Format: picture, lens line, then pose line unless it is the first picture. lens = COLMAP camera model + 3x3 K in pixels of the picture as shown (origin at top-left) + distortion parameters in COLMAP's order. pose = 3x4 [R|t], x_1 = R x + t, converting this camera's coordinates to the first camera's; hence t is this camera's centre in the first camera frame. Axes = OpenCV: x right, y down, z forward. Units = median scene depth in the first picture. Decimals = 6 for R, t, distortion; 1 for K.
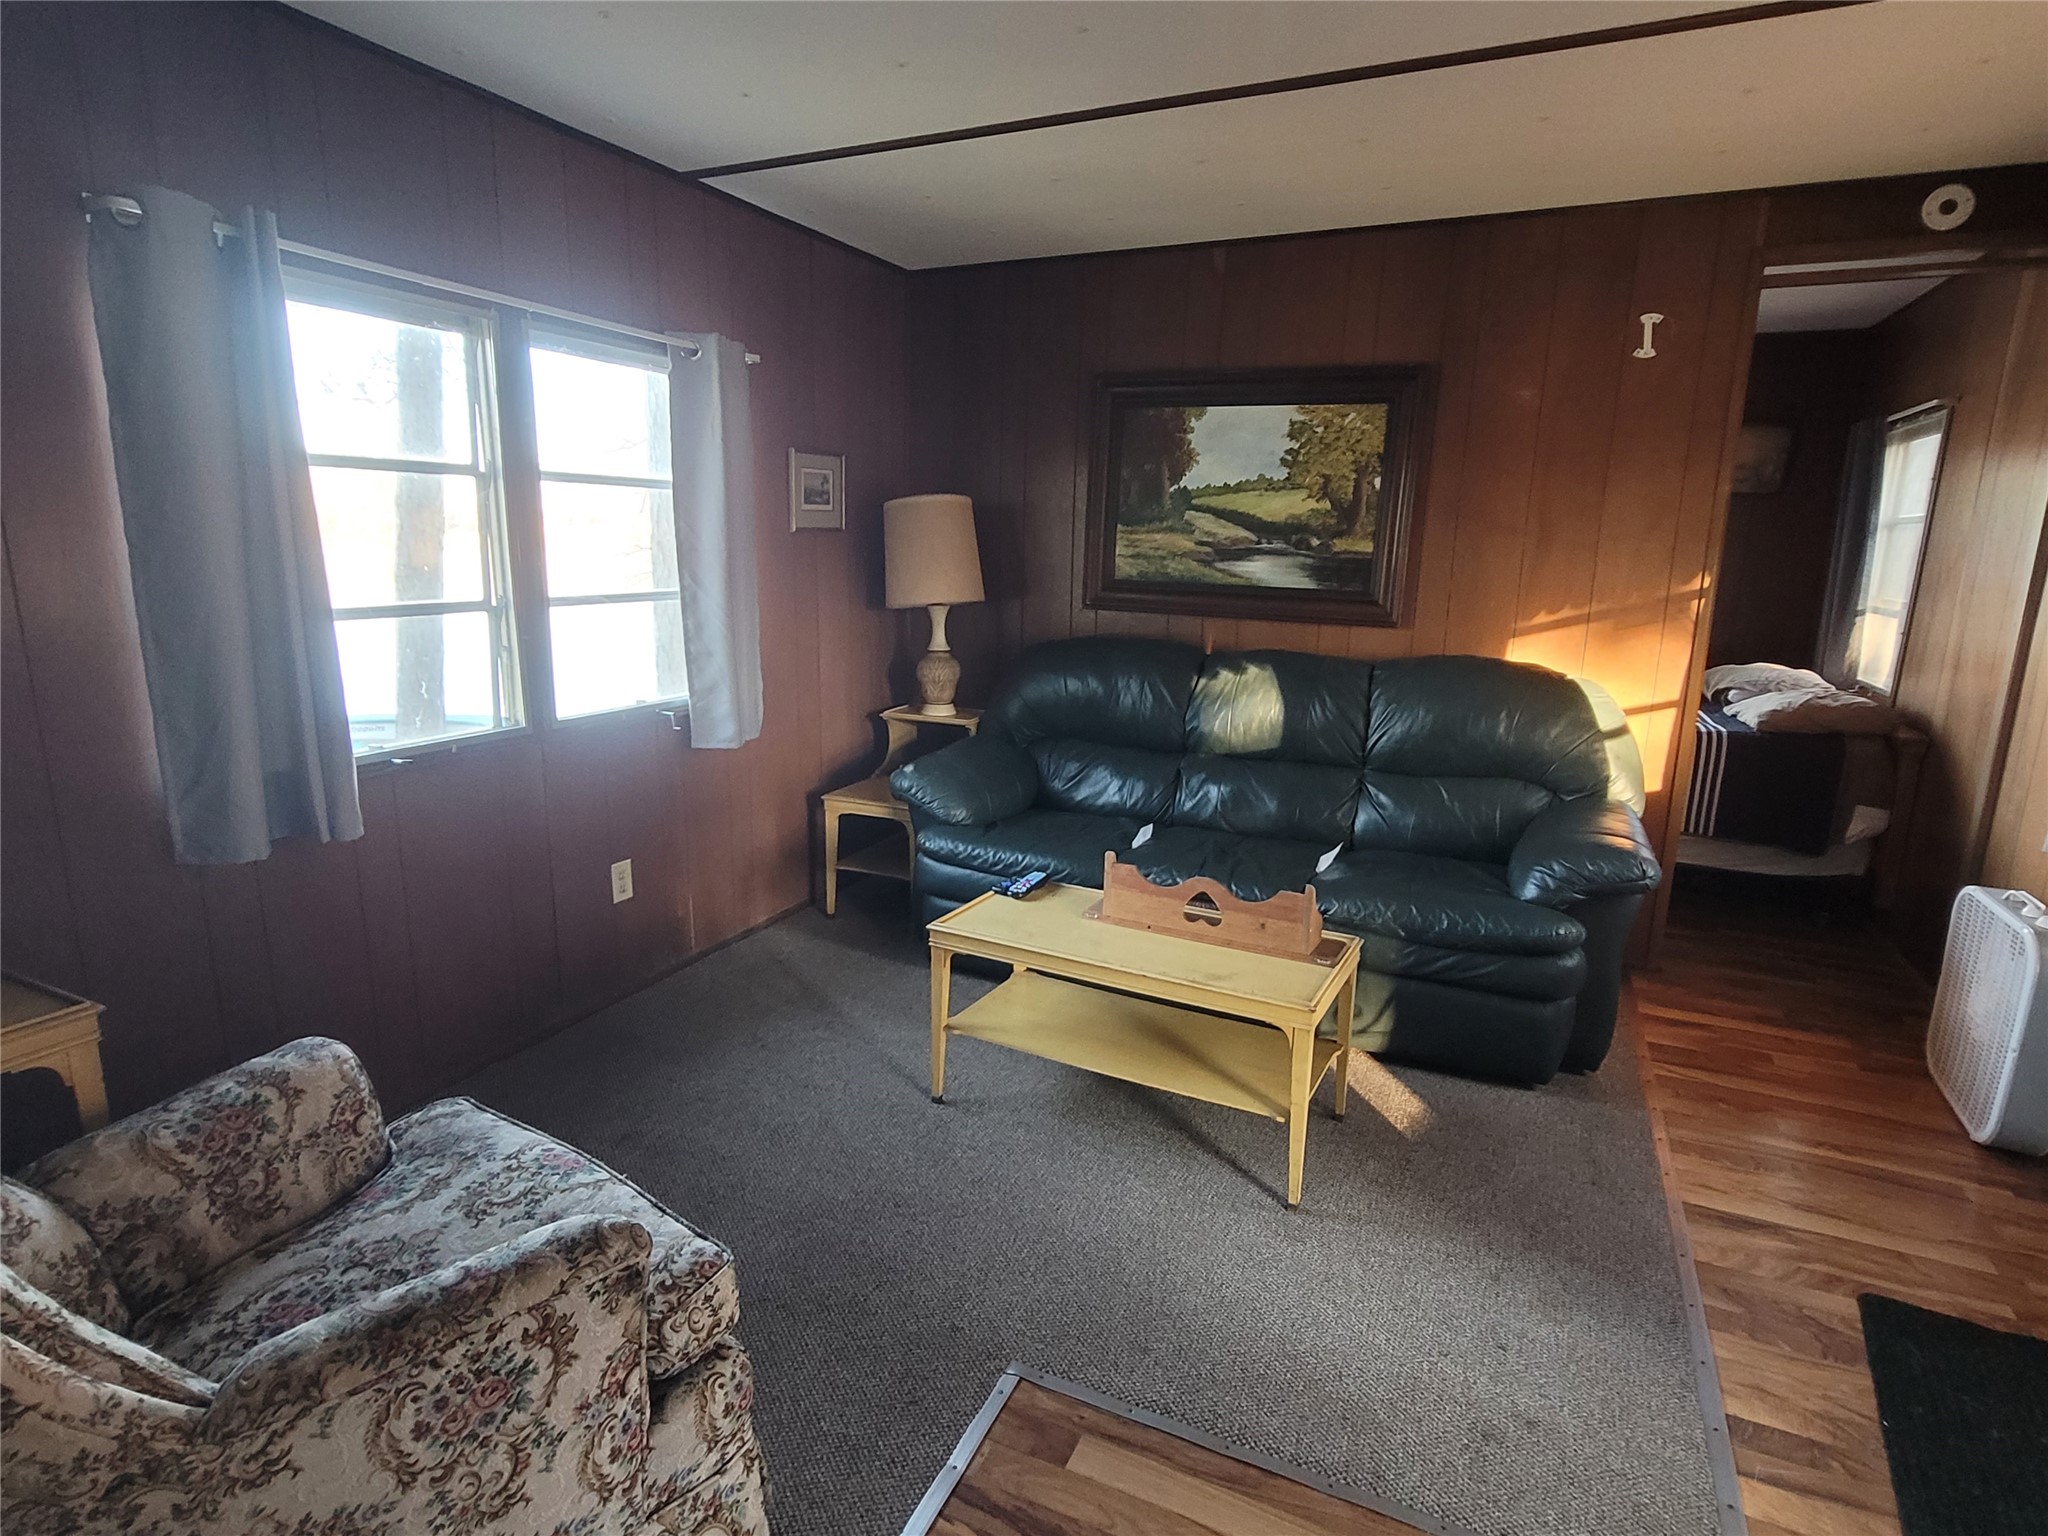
lens RADIAL K [[1072.6, 0, 1028.4], [0, 1072.6, 772.1], [0, 0, 1]] dist [0.003570, 0.000882]
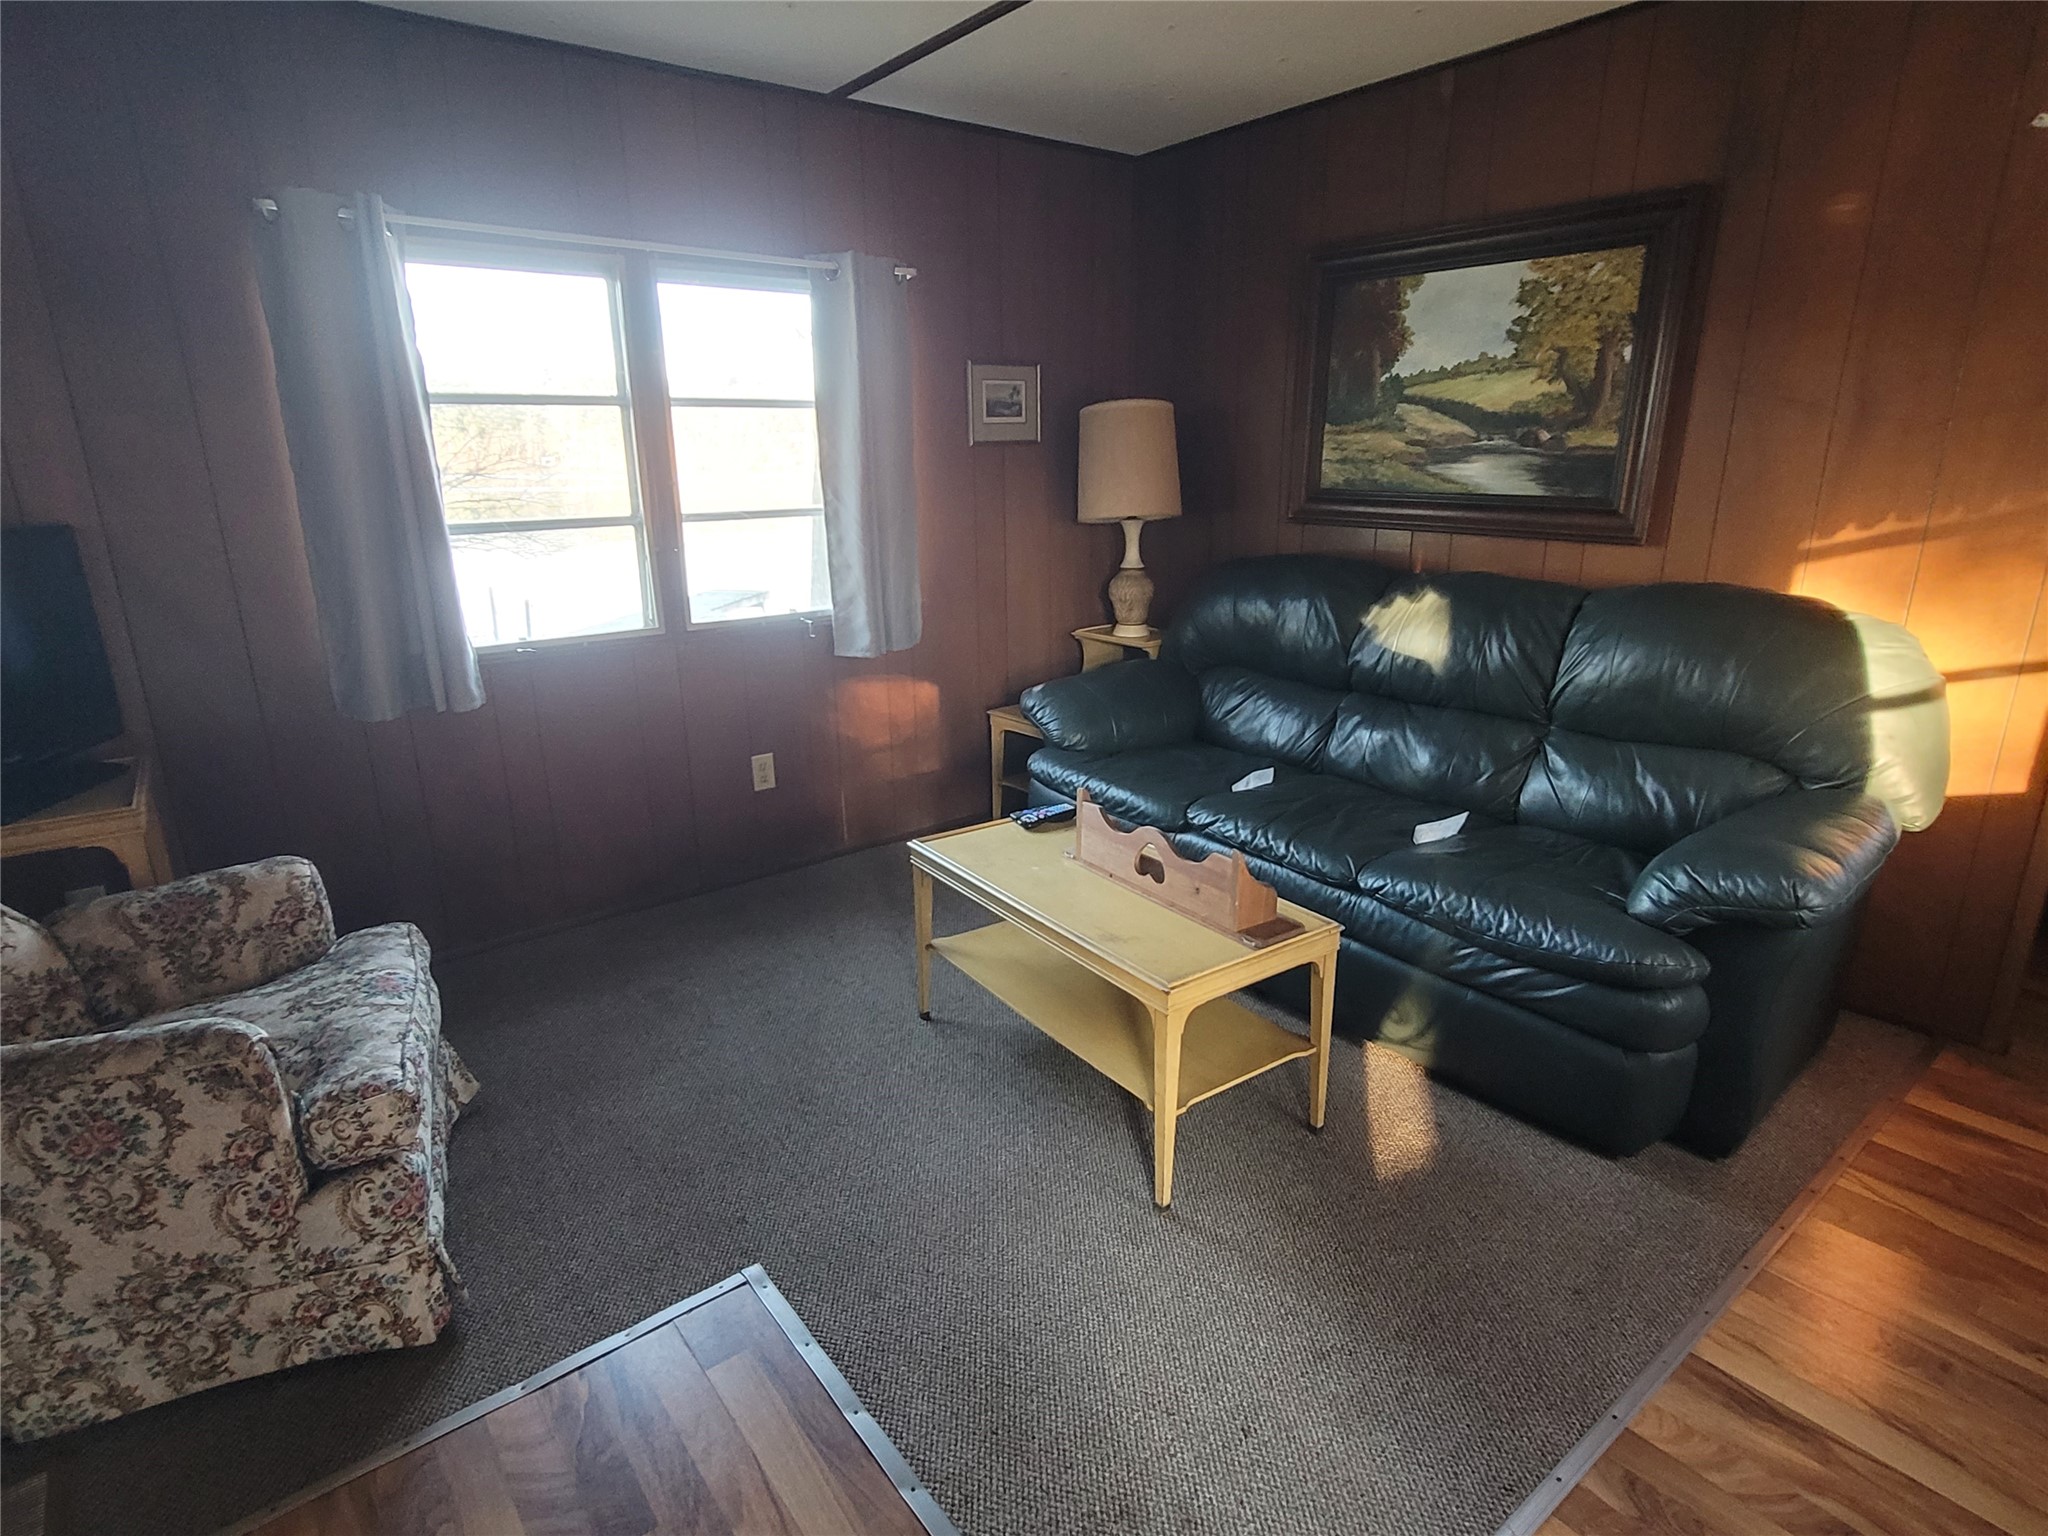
lens RADIAL K [[1080.9, 0, 1035.1], [0, 1080.9, 766.1], [0, 0, 1]] dist [0.002069, 0.002292]
pose [[0.890905, 0.096453, -0.443831, 0.340714], [-0.066836, 0.994394, 0.081942, -0.013508], [0.449246, -0.043339, 0.892356, 0.118980]]
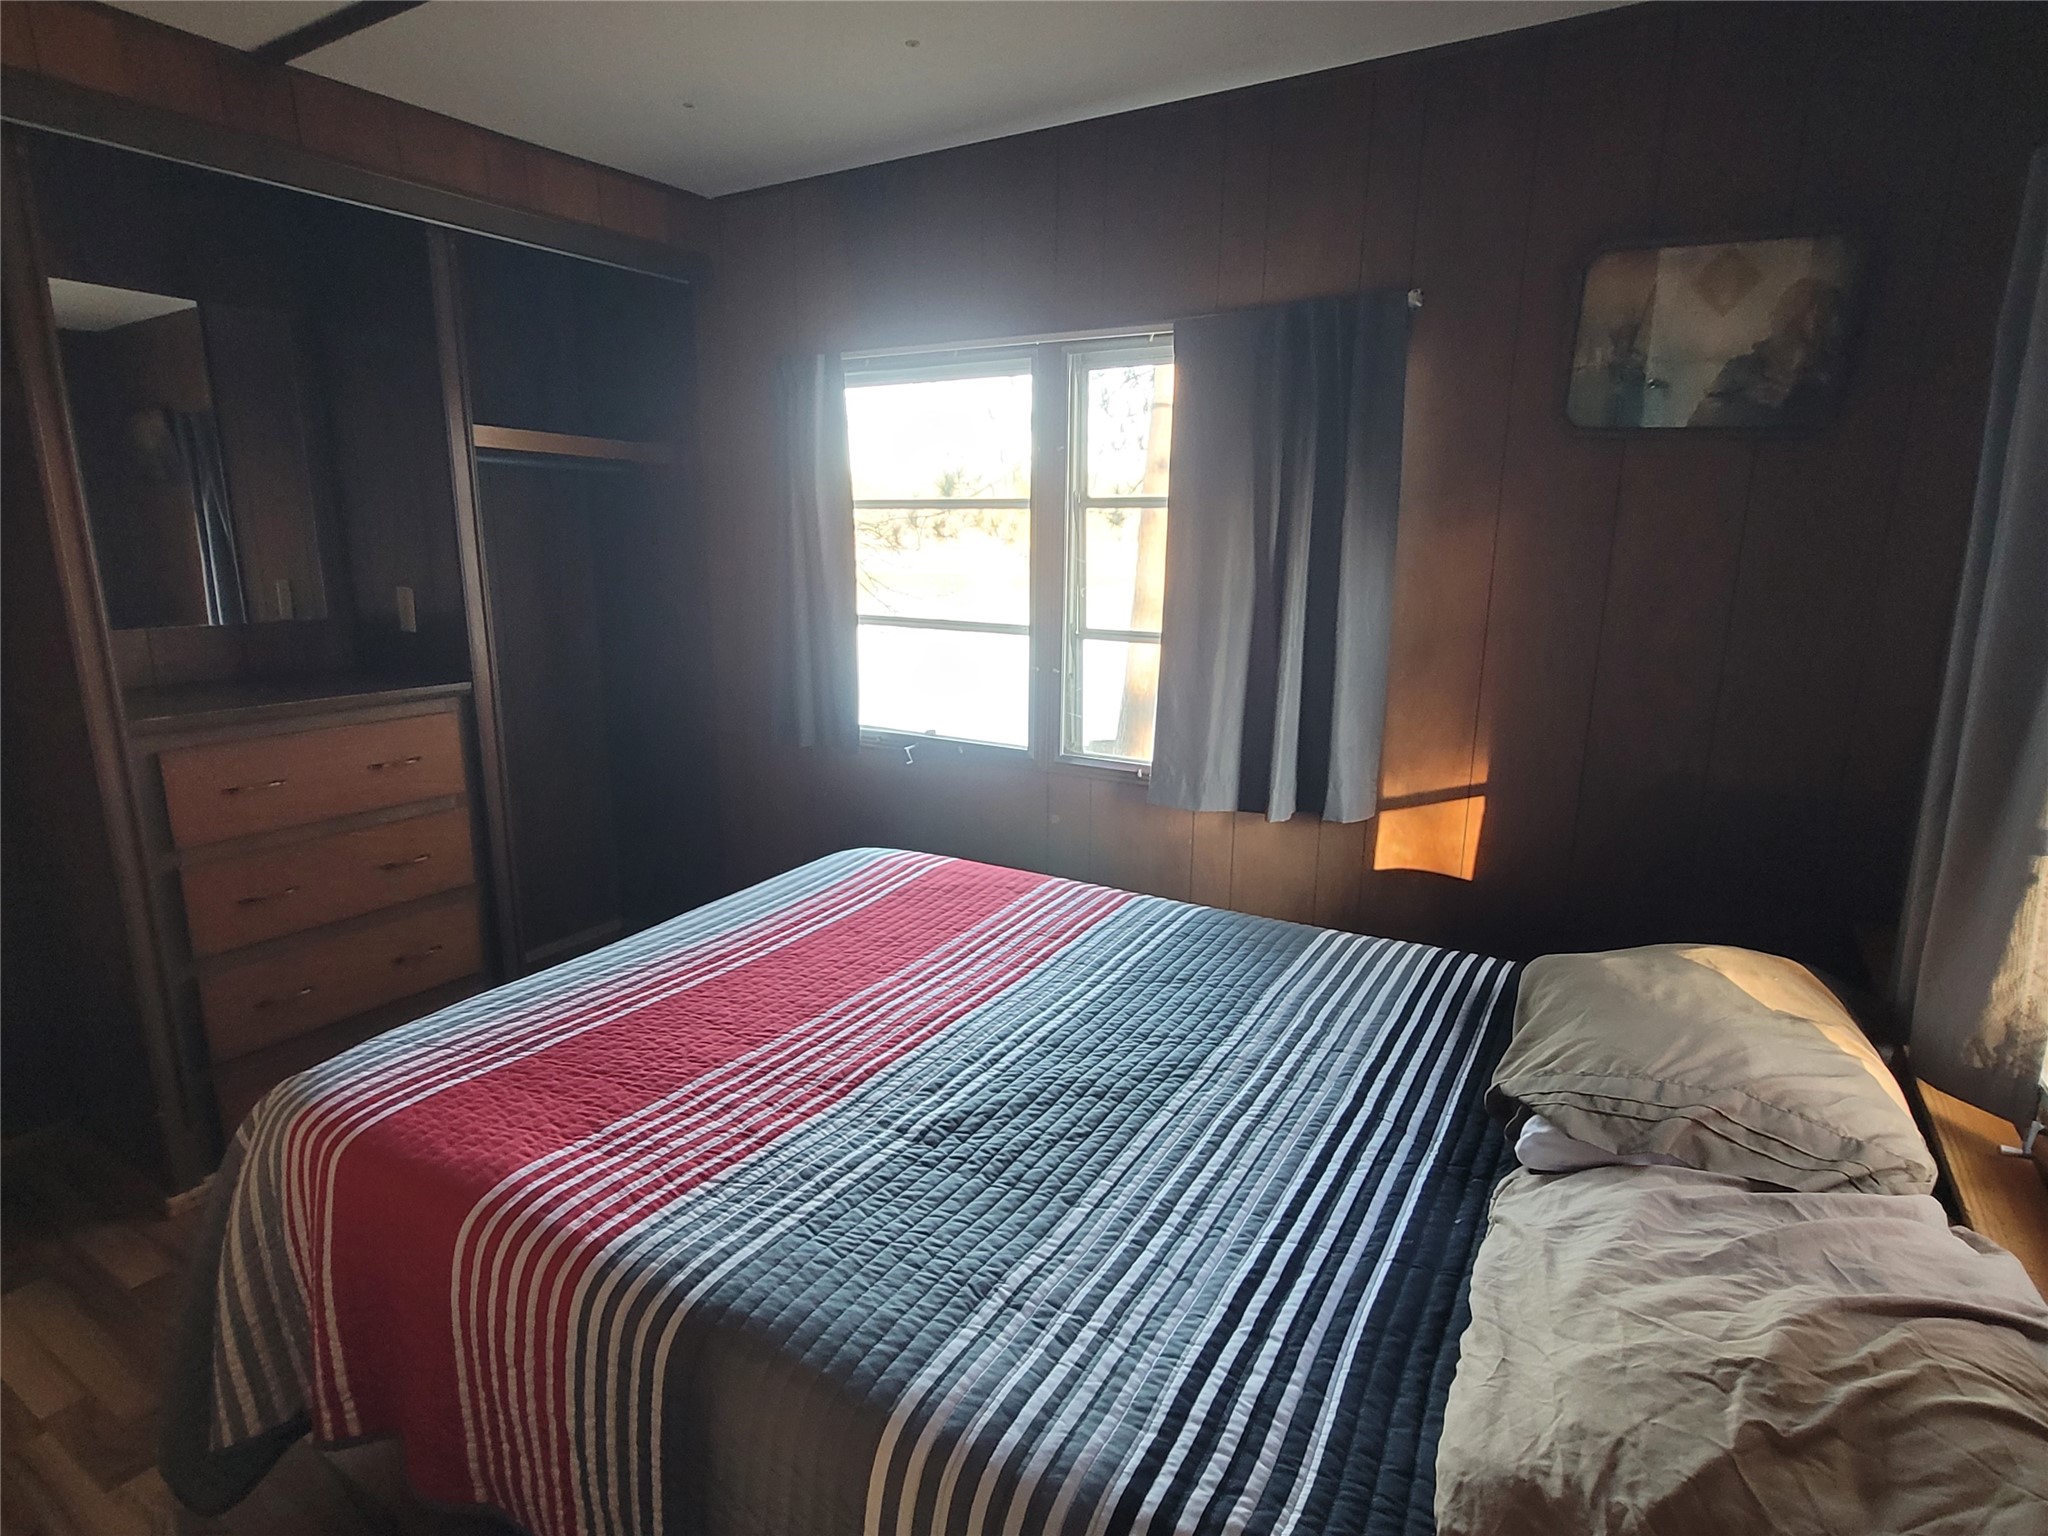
lens RADIAL K [[1072.6, 0, 1028.4], [0, 1072.6, 772.1], [0, 0, 1]] dist [0.003570, 0.000882]
pose [[-0.104785, 0.194659, -0.975258, 0.439968], [-0.222734, 0.951151, 0.213779, -0.196030], [0.969232, 0.239624, -0.056309, 0.871221]]
